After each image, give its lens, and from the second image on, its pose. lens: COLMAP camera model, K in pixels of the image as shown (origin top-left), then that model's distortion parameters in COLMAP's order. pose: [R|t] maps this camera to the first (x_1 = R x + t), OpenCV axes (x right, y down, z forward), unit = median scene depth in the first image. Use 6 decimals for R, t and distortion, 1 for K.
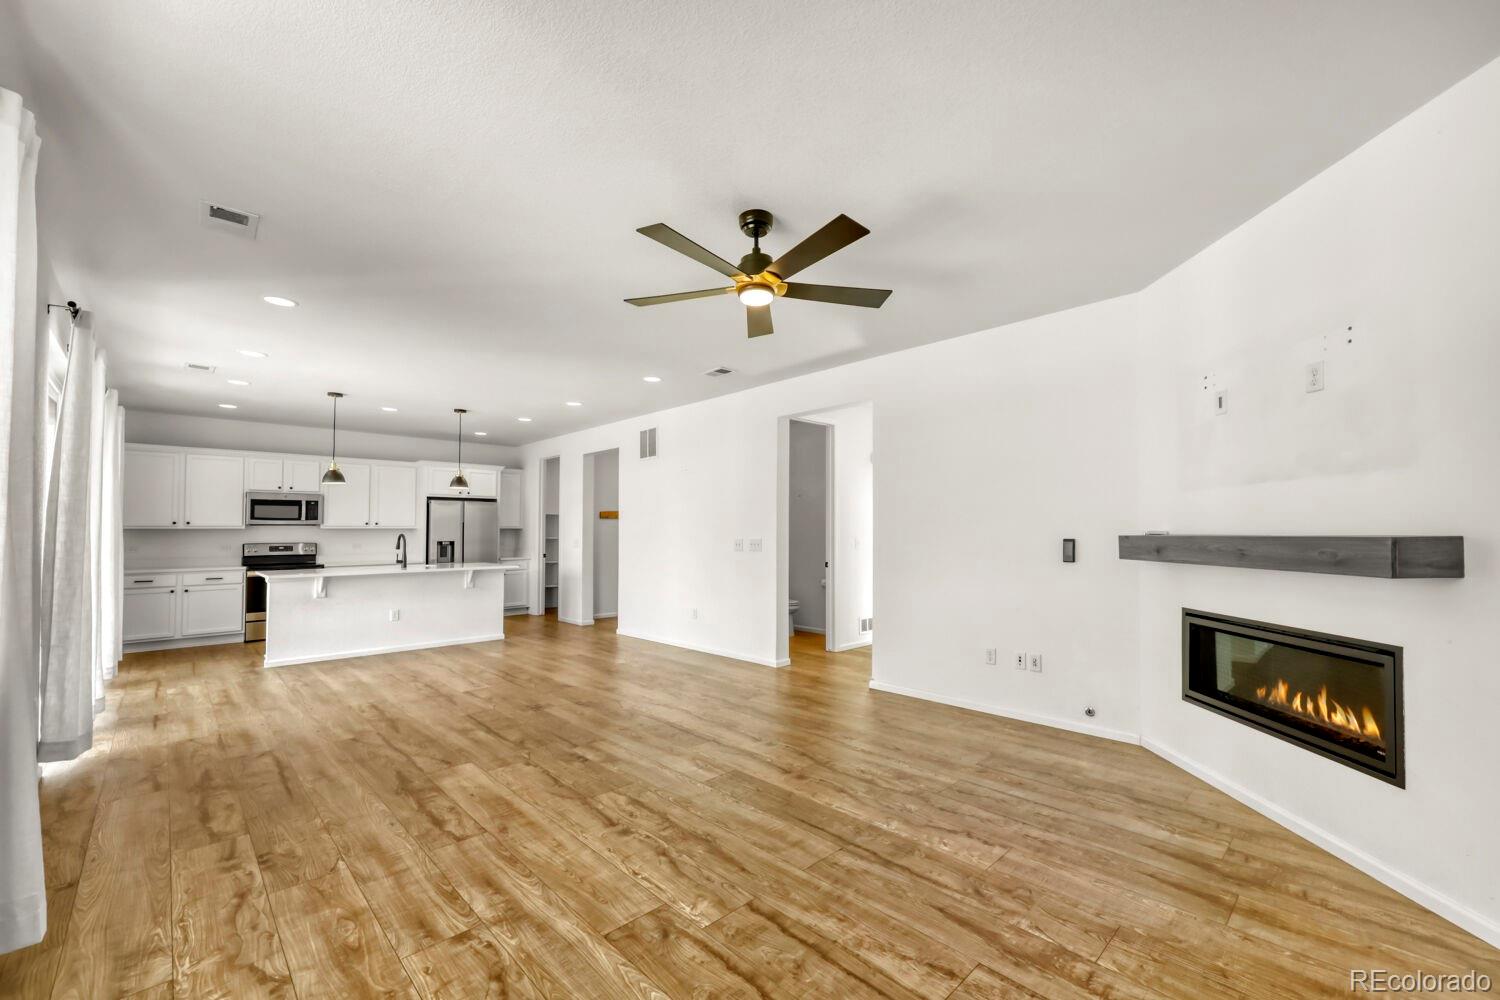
lens RADIAL K [[615.7, 0, 770.8], [0, 615.7, 504.7], [0, 0, 1]] dist [0.001193, 0.000531]
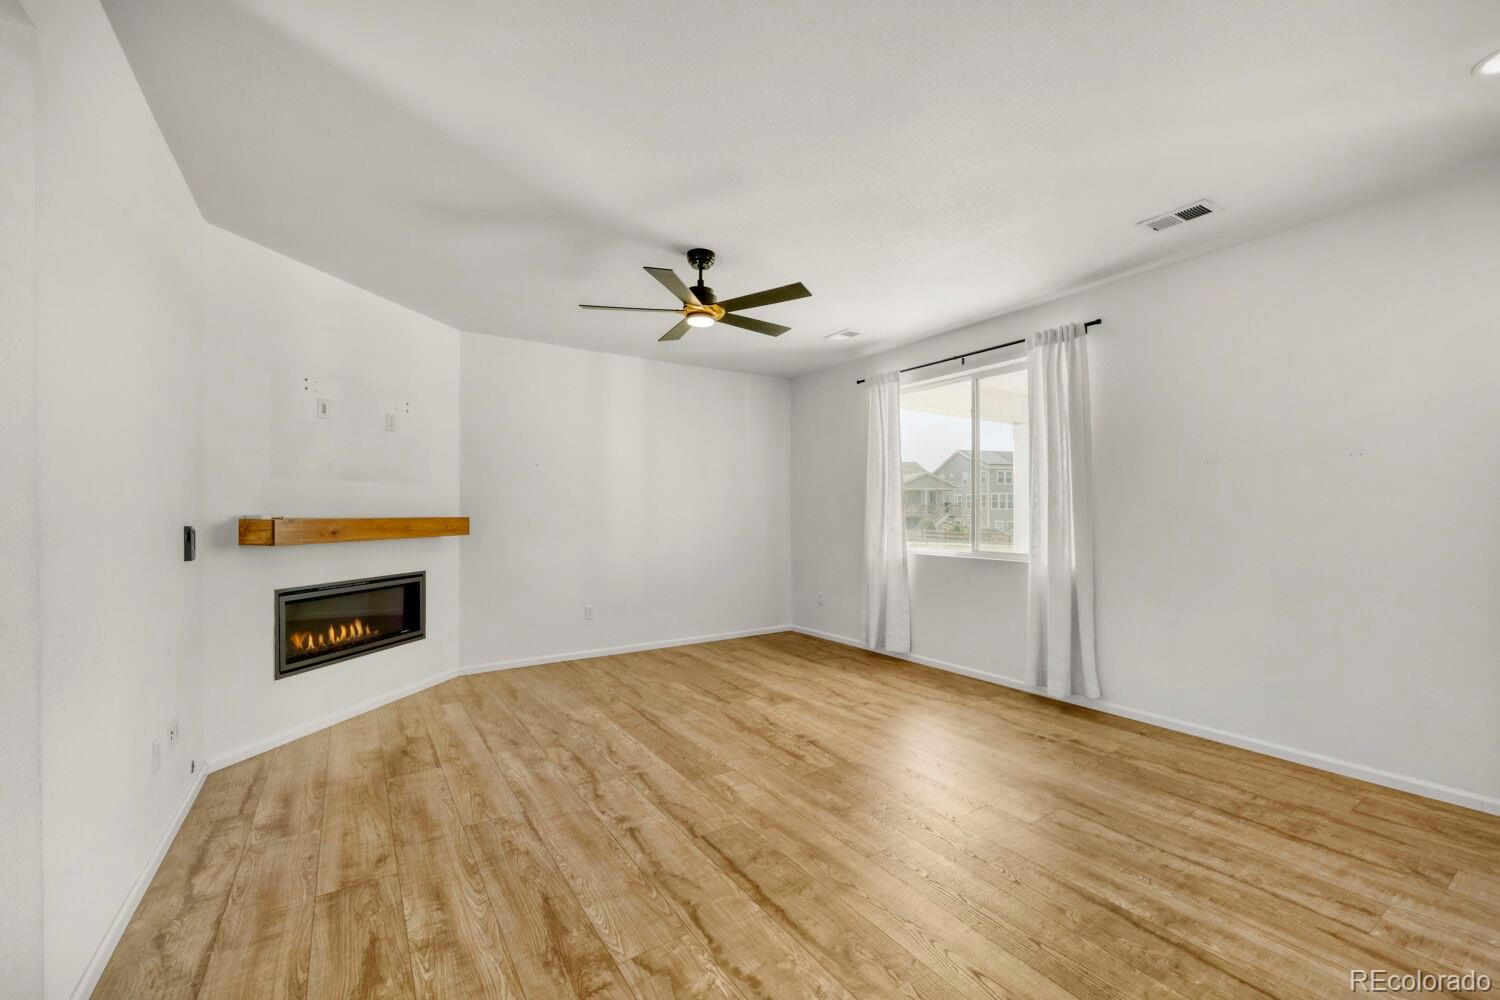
lens RADIAL K [[615.7, 0, 764.8], [0, 615.7, 504.8], [0, 0, 1]] dist [0.001193, 0.000531]
pose [[-0.983488, 0.009461, 0.180728, -0.382334], [-0.001198, 0.998270, -0.058776, 0.099367], [-0.180971, -0.058022, -0.981775, 2.218468]]
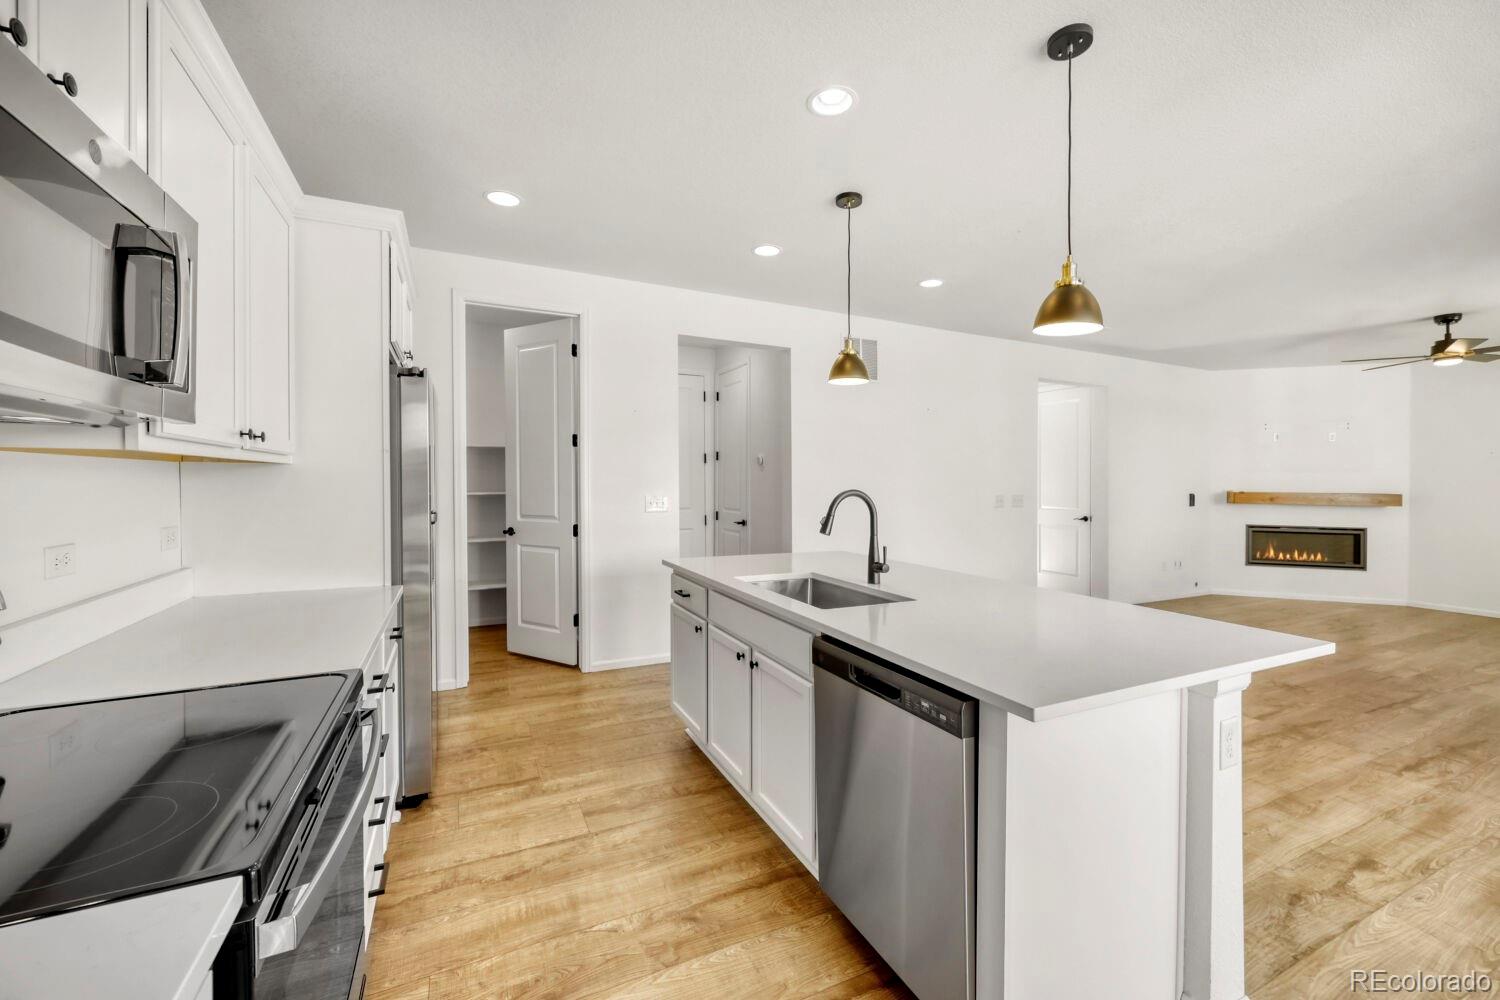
lens RADIAL K [[615.7, 0, 752.2], [0, 615.7, 488.6], [0, 0, 1]] dist [0.001193, 0.000531]
pose [[0.311924, -0.004093, 0.950098, -2.390637], [-0.054524, 0.998266, 0.022201, 0.100097], [-0.948541, -0.058728, 0.311160, 2.394015]]
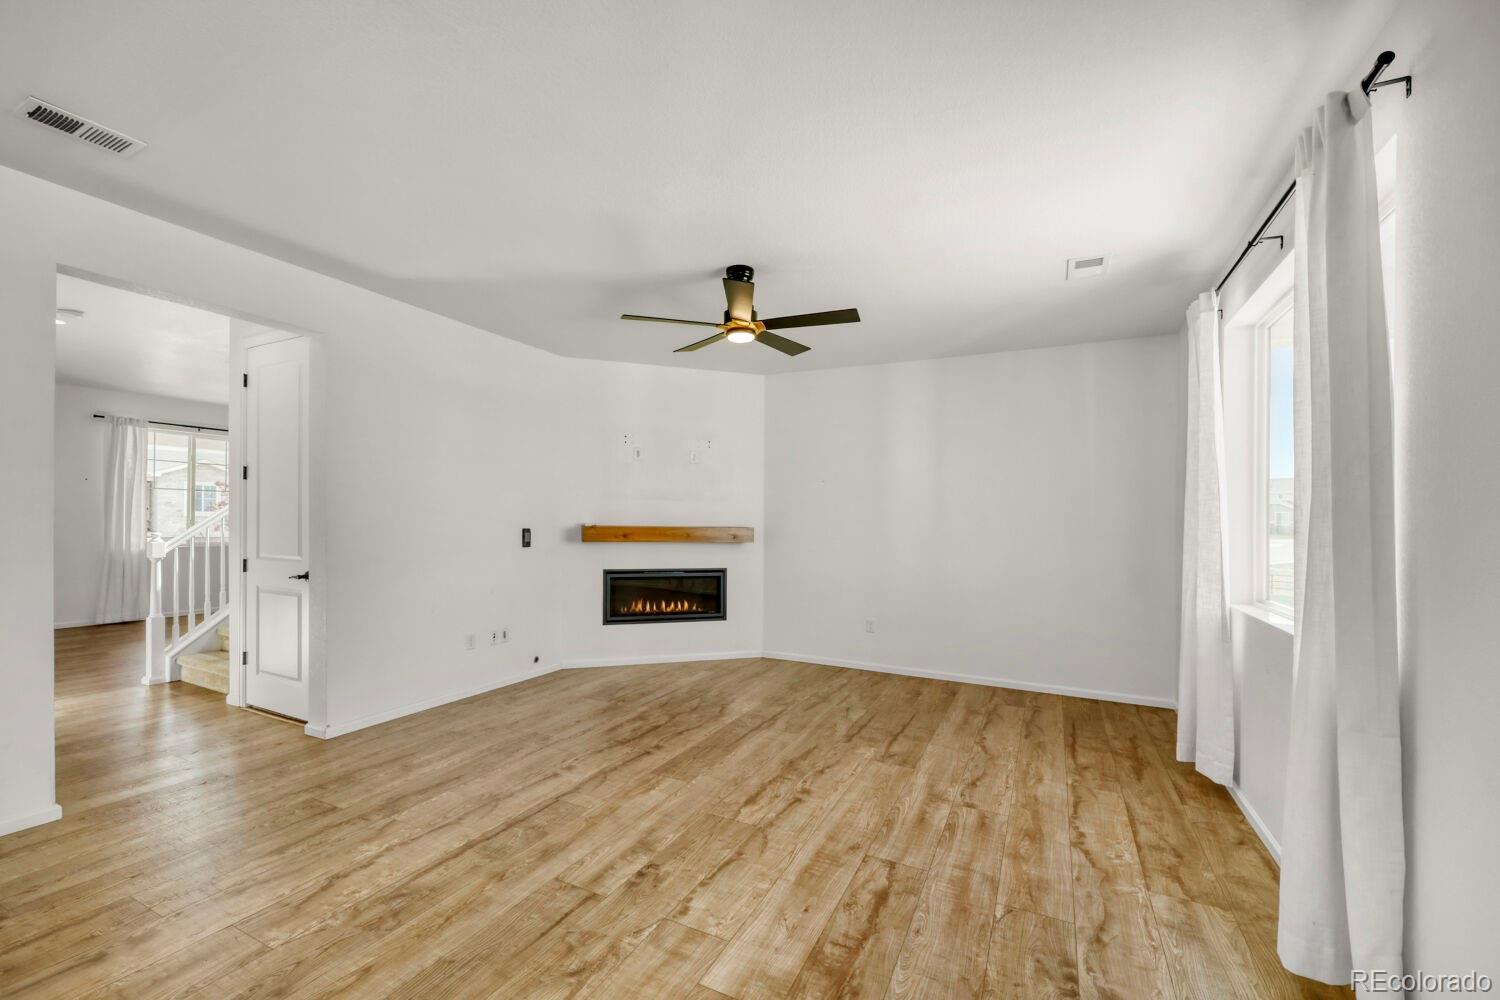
lens RADIAL K [[615.7, 0, 737.0], [0, 615.7, 507.8], [0, 0, 1]] dist [0.001193, 0.000531]
pose [[-0.314456, 0.019440, 0.949073, -1.214100], [-0.055611, 0.997696, -0.038861, 0.052892], [-0.947642, -0.064999, -0.312650, 1.420169]]
